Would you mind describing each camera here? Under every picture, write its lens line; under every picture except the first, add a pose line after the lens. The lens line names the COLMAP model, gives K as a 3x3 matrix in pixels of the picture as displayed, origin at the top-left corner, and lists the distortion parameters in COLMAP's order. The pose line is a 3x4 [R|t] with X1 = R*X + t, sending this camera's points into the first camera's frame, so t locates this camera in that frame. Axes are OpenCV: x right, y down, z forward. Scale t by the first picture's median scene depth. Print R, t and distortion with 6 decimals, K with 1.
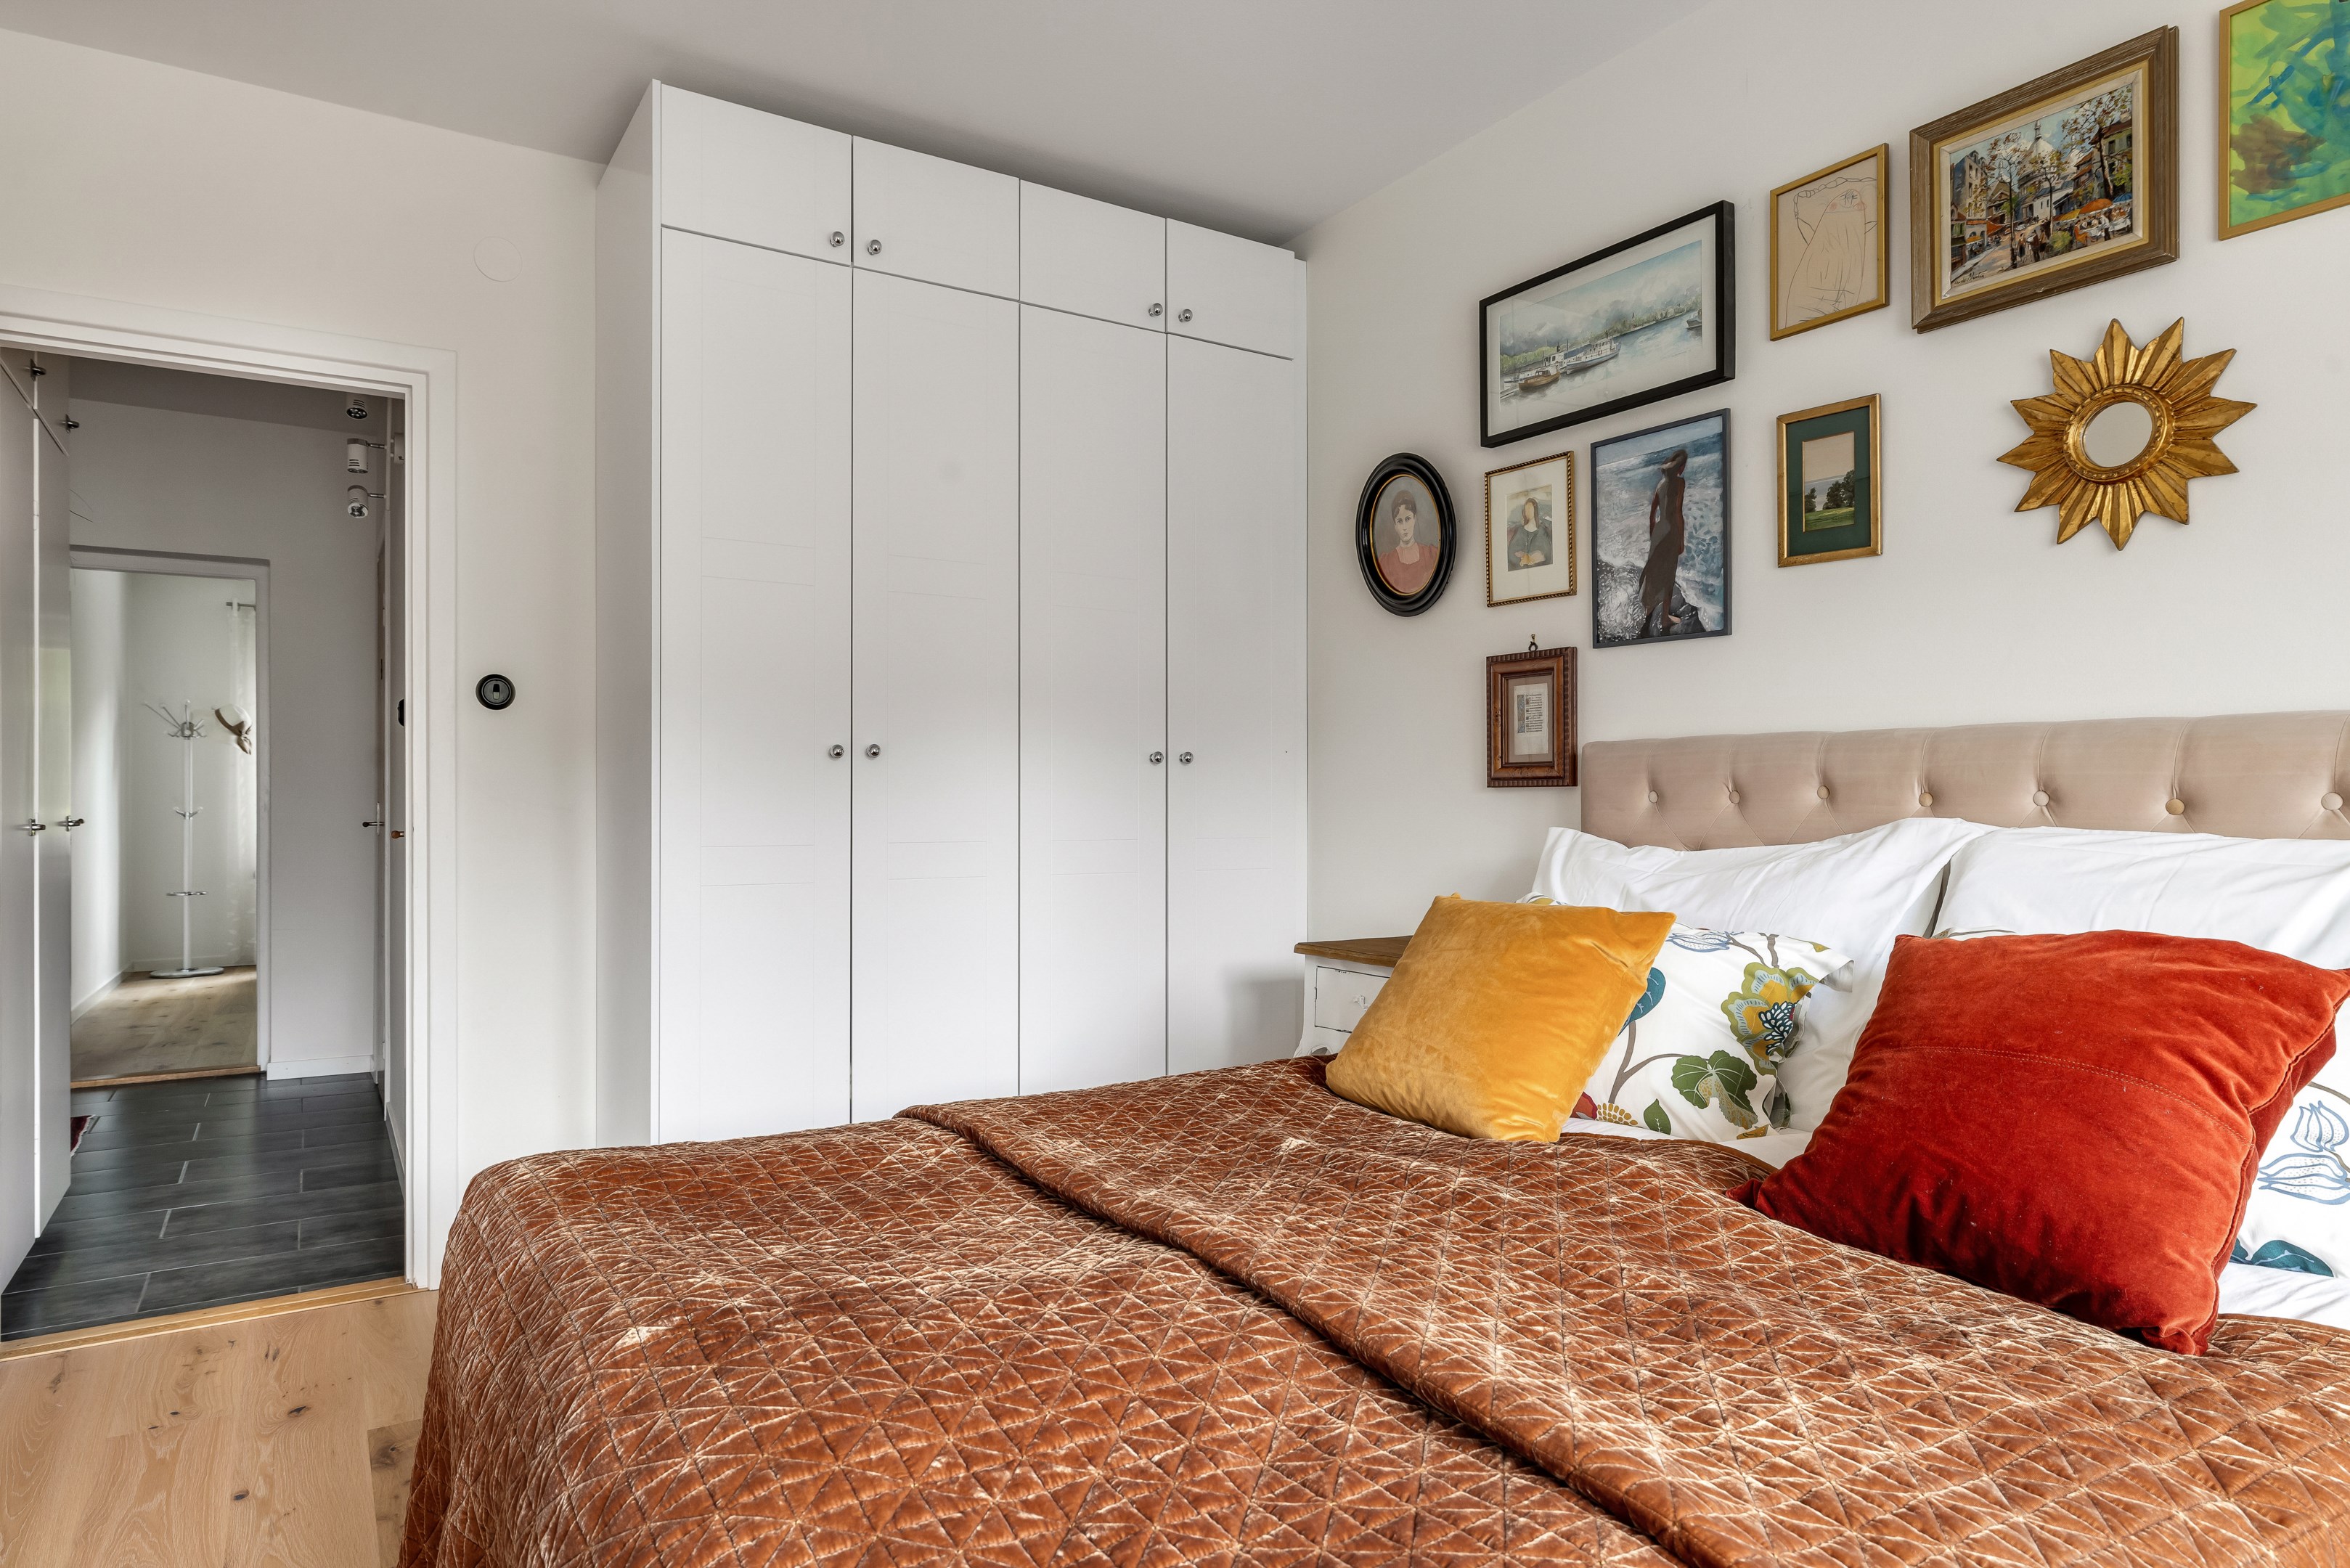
lens RADIAL K [[1374.7, 0, 1172.6], [0, 1374.7, 791.8], [0, 0, 1]] dist [0.002018, 0.000728]
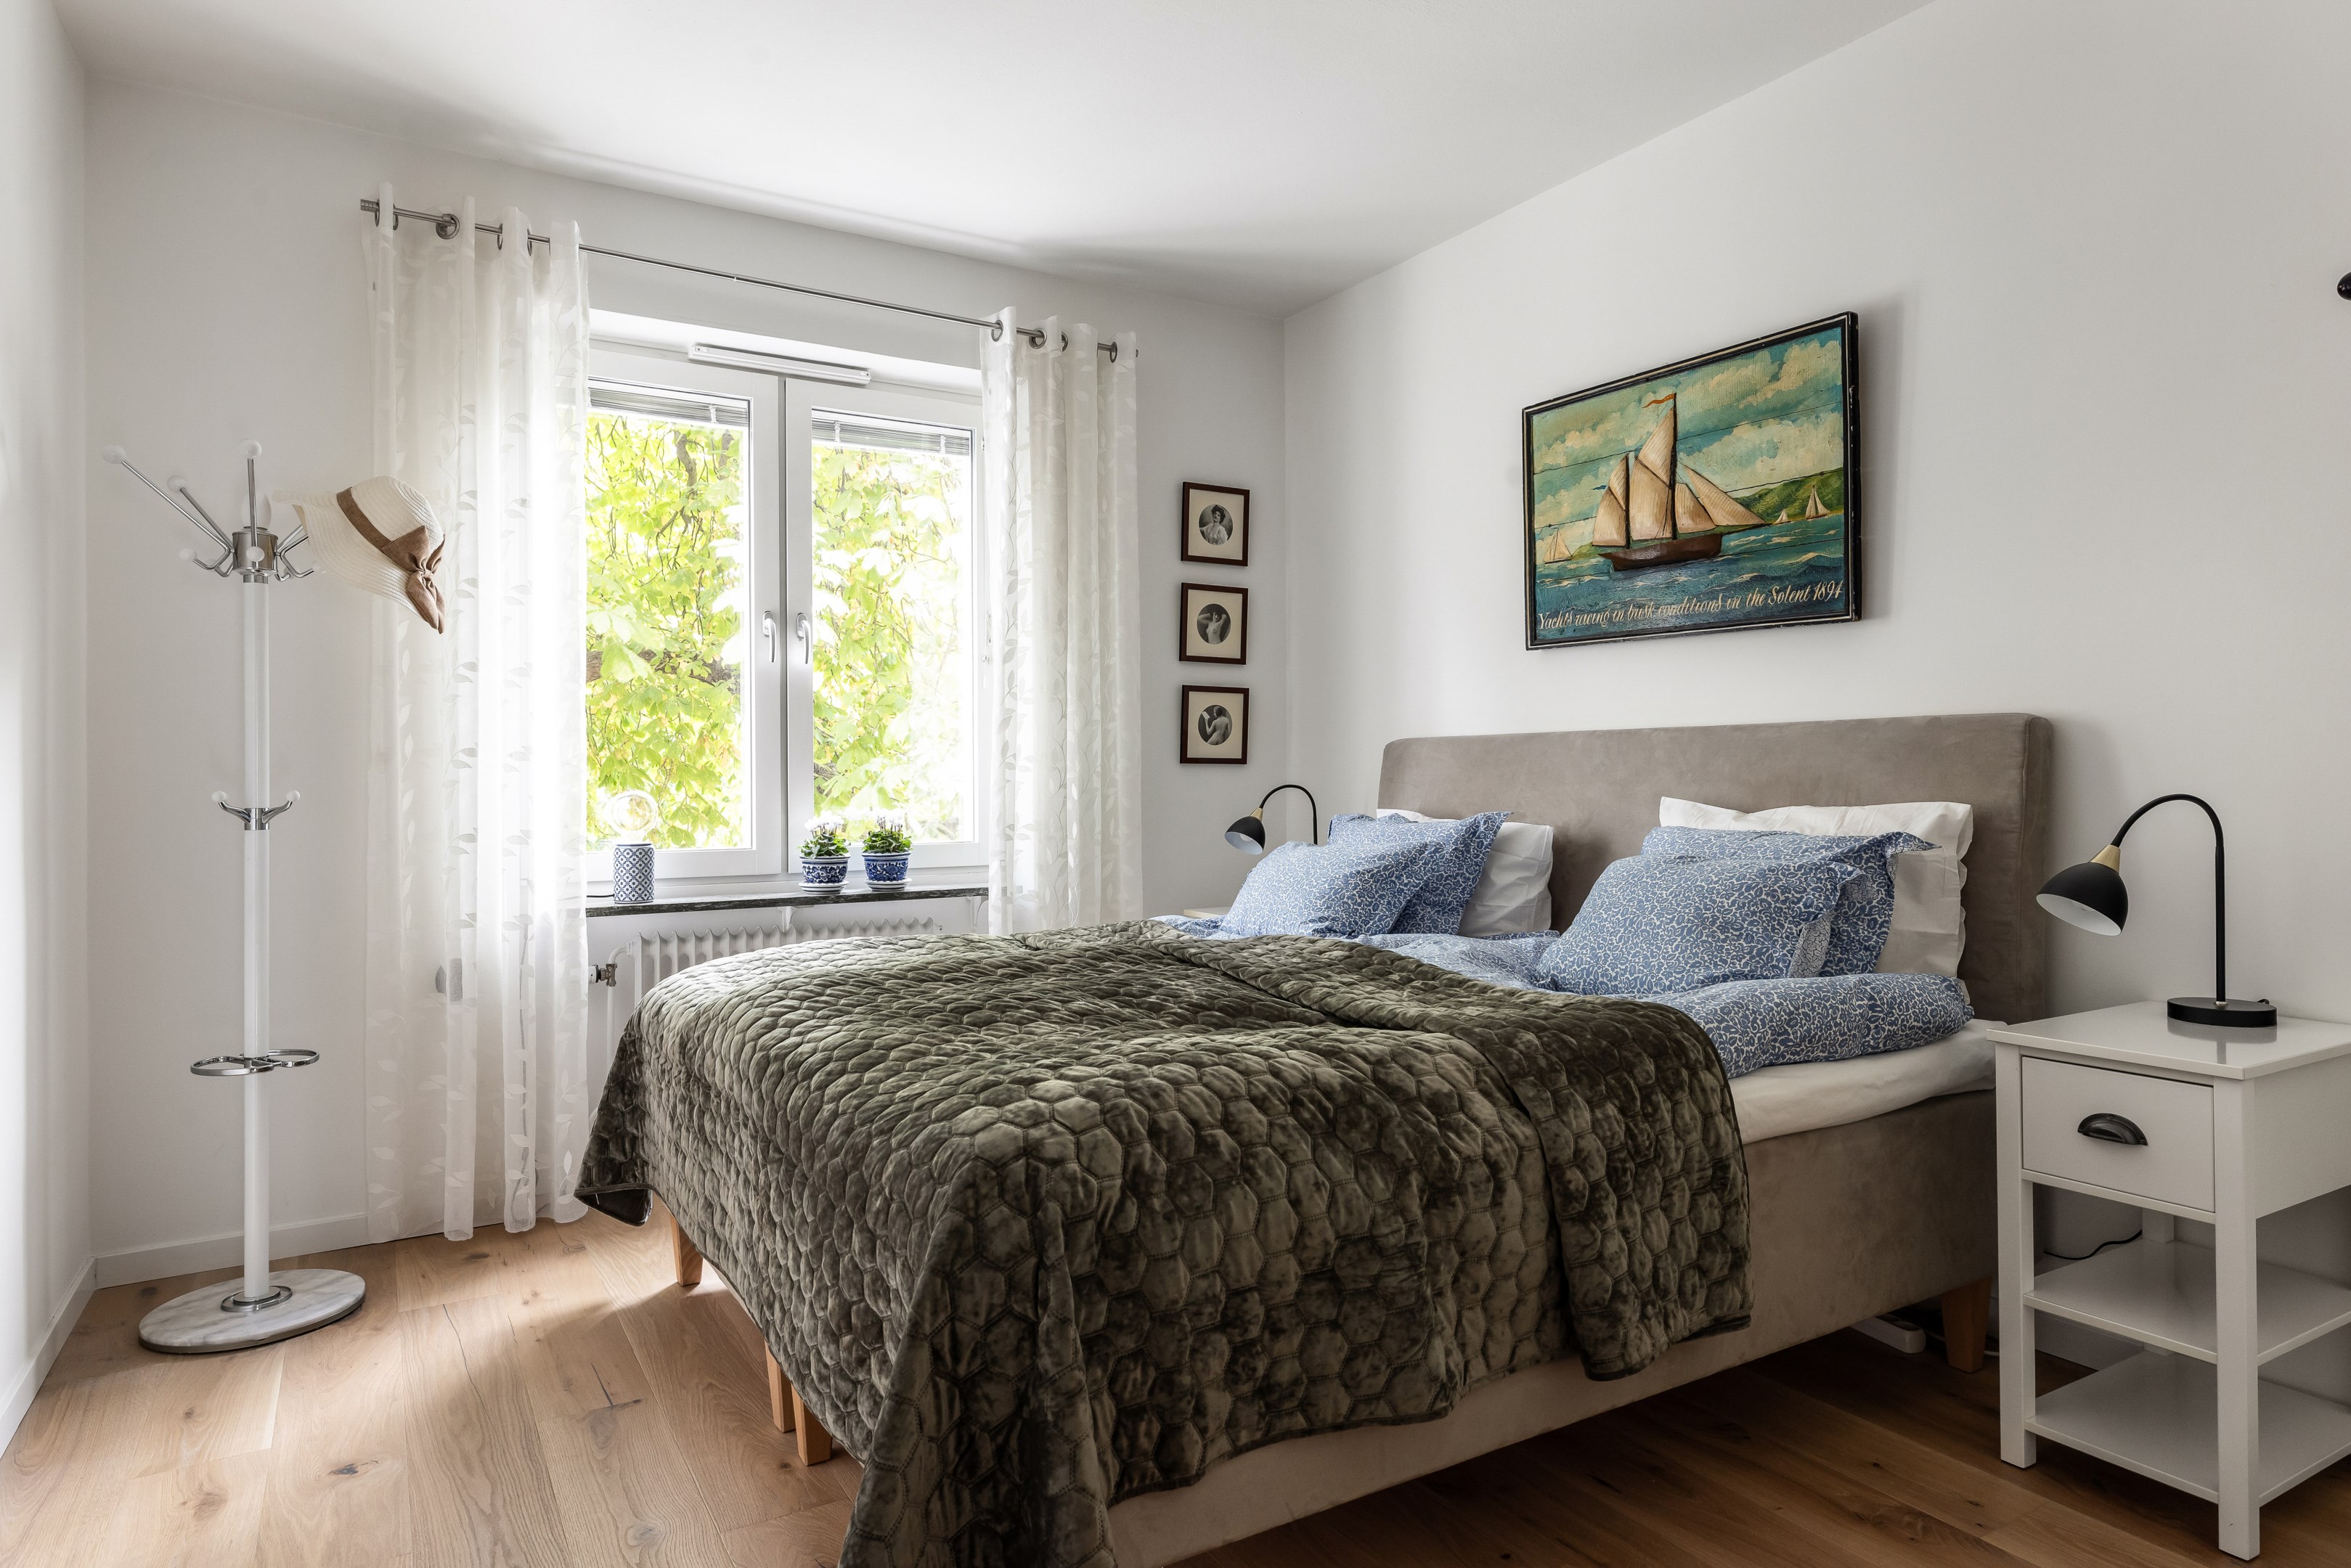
lens RADIAL K [[1373.7, 0, 1176.1], [0, 1373.7, 758.7], [0, 0, 1]] dist [-0.003331, -0.000690]
pose [[0.999602, -0.002790, -0.028083, -0.600031], [0.002825, 0.999995, 0.001203, 0.003758], [0.028080, -0.001282, 0.999605, 0.836830]]
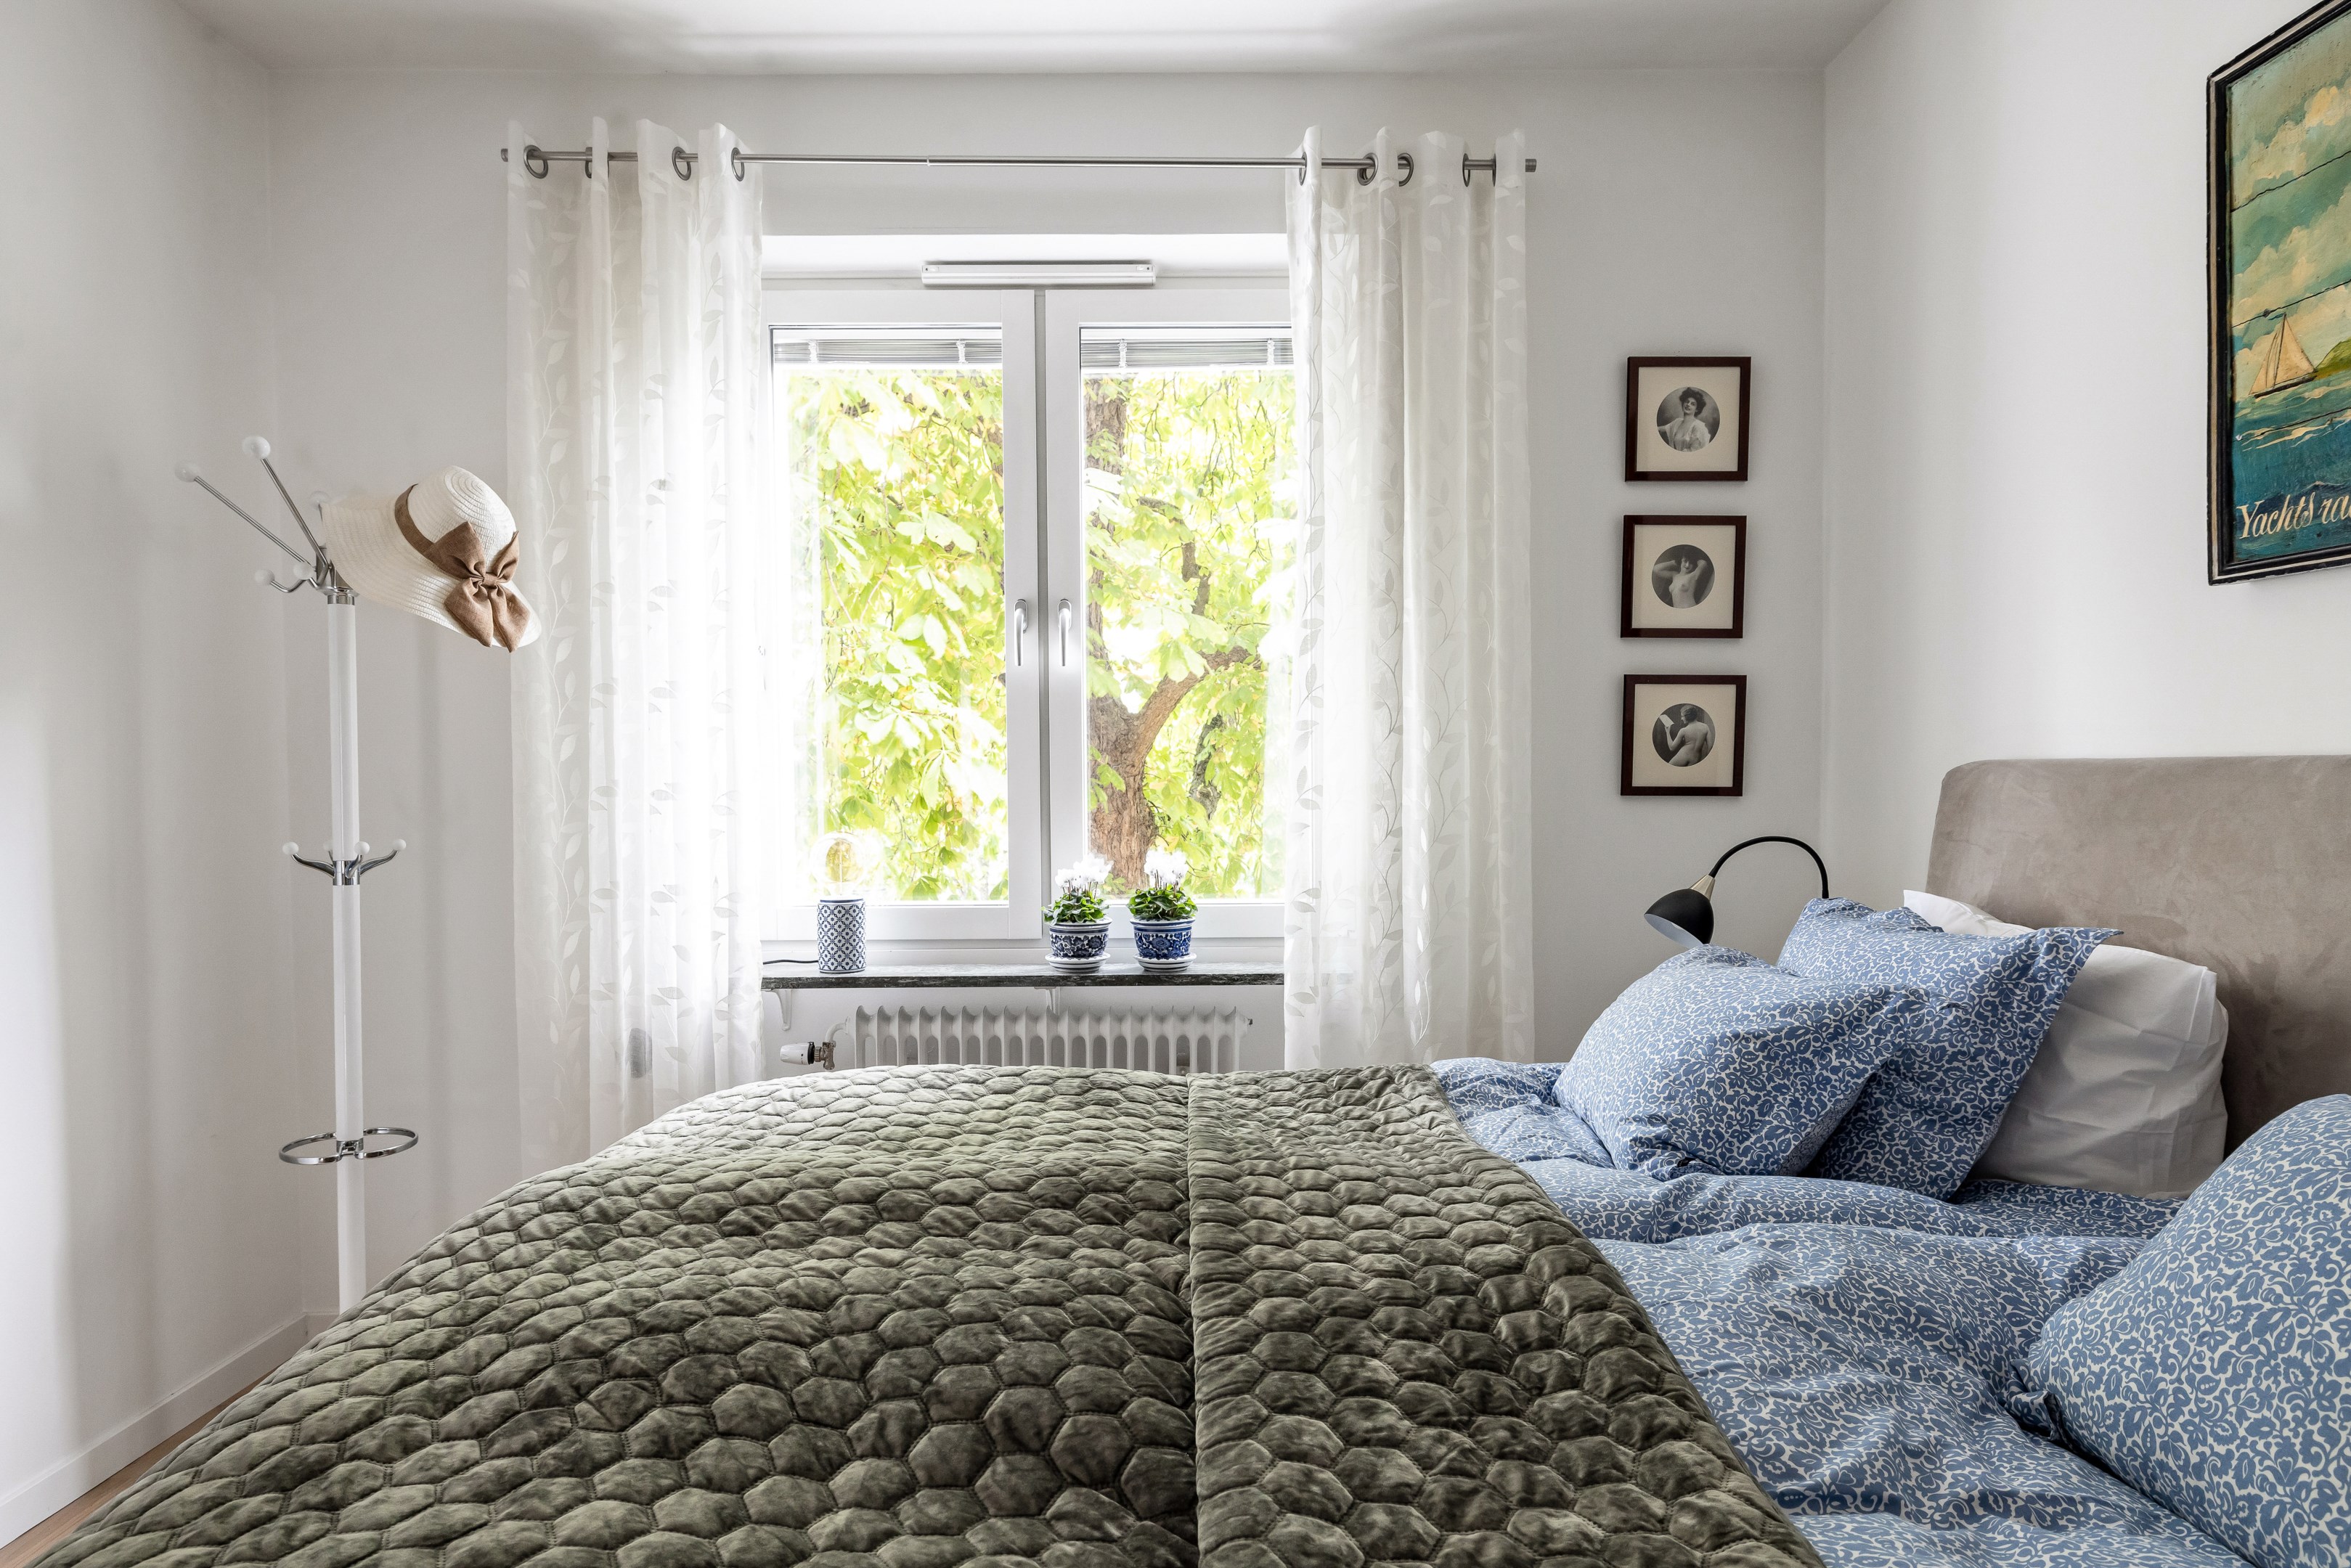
lens RADIAL K [[1408.4, 0, 1177.6], [0, 1408.4, 798.4], [0, 0, 1]] dist [-0.001763, 0.003391]
pose [[0.847135, 0.008356, -0.531313, -0.509336], [0.011138, 0.999377, 0.033477, -0.007403], [0.531262, -0.034277, 0.846514, 1.030787]]
